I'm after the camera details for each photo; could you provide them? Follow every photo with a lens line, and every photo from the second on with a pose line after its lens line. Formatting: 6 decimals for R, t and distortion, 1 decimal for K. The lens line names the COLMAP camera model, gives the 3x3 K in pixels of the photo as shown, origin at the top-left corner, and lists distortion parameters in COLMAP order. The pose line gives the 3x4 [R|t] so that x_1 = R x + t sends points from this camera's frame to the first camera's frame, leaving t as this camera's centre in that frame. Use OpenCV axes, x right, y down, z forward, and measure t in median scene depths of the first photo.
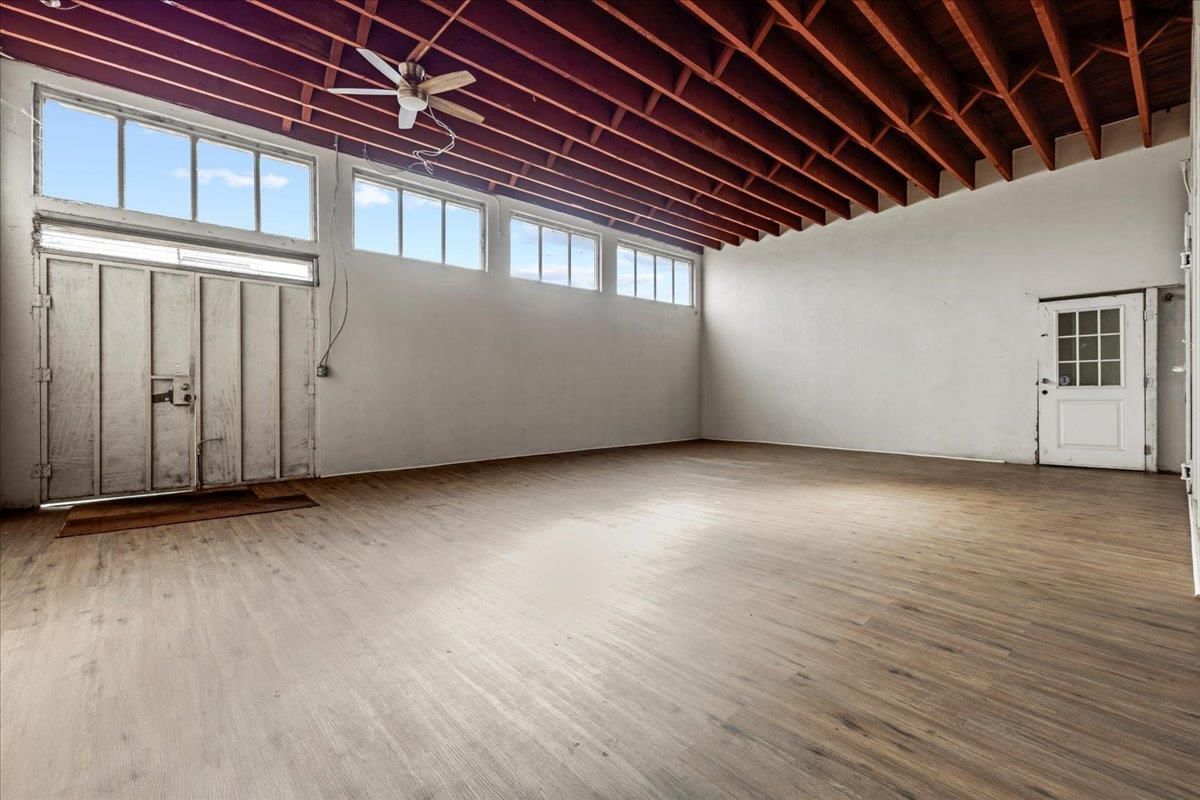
lens RADIAL K [[520.2, 0, 602.0], [0, 520.2, 388.4], [0, 0, 1]] dist [0.009306, -0.002082]
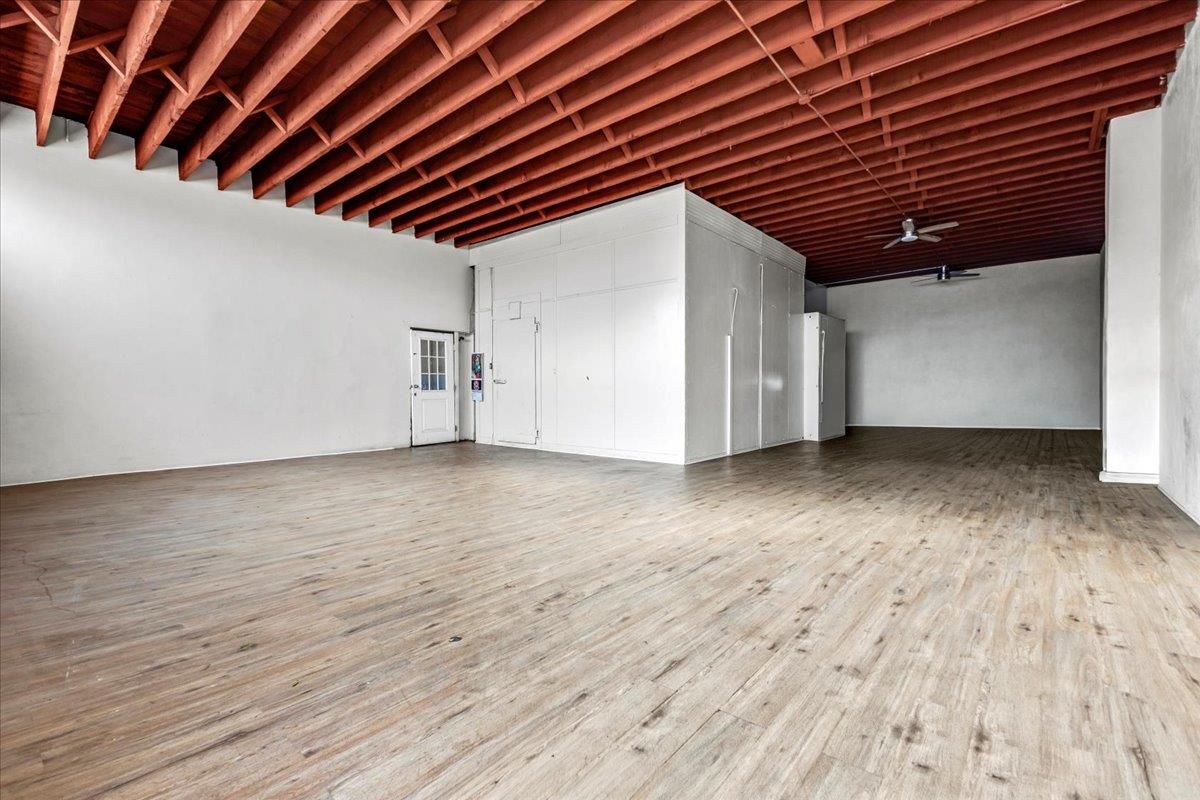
lens RADIAL K [[520.2, 0, 603.8], [0, 520.2, 405.8], [0, 0, 1]] dist [0.009306, -0.002082]
pose [[-0.136516, -0.024158, 0.990343, -0.701013], [-0.000720, 0.999705, 0.024287, 0.004380], [-0.990638, 0.002602, -0.136494, 0.800533]]
